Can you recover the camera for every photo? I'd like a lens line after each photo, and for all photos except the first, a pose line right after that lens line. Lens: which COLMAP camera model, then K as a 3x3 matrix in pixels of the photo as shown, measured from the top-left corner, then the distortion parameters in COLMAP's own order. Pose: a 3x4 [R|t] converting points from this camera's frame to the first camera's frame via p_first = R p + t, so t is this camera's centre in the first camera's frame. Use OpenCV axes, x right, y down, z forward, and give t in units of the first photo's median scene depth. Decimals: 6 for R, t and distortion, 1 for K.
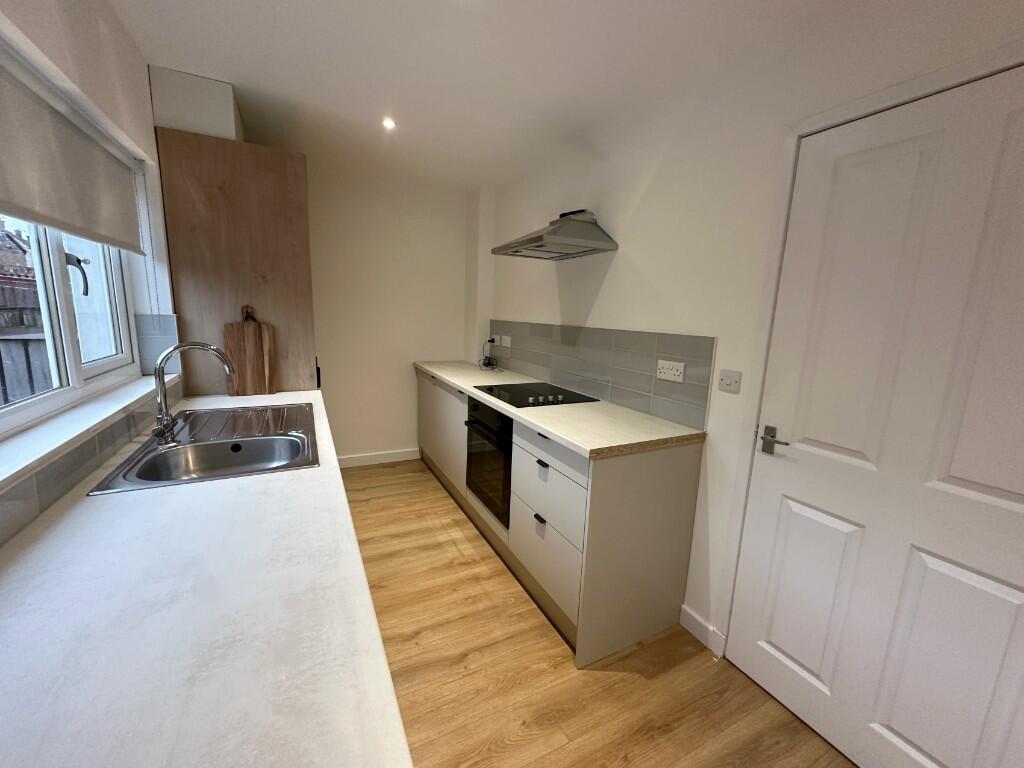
lens RADIAL K [[409.6, 0, 512.0], [0, 409.6, 386.2], [0, 0, 1]] dist [0.003061, 0.000335]
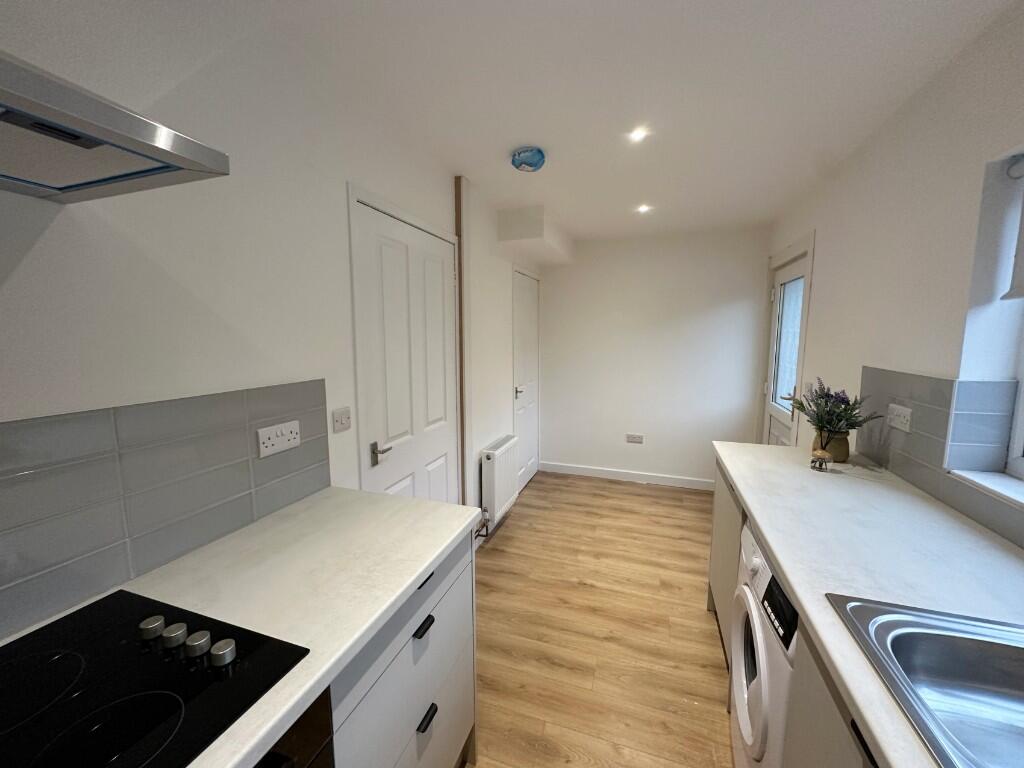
lens RADIAL K [[409.6, 0, 510.5], [0, 409.6, 383.5], [0, 0, 1]] dist [0.003061, 0.000335]
pose [[-0.689641, -0.121985, 0.713803, -0.367704], [0.108113, 0.957318, 0.268054, -0.270699], [-0.716035, 0.262033, -0.647018, 1.155342]]
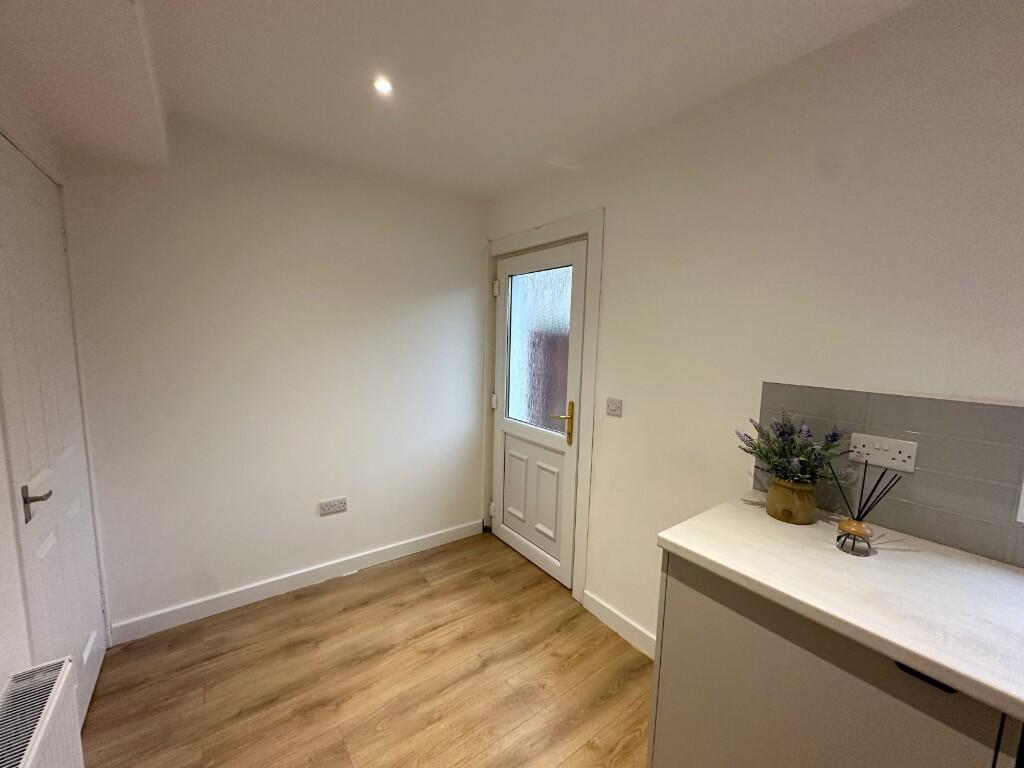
lens RADIAL K [[409.6, 0, 512.8], [0, 409.6, 386.1], [0, 0, 1]] dist [0.003061, 0.000335]
pose [[-0.985137, -0.037987, -0.167516, 0.366831], [-0.085760, 0.953764, 0.288060, -0.124958], [0.148828, 0.298145, -0.942847, 0.547416]]
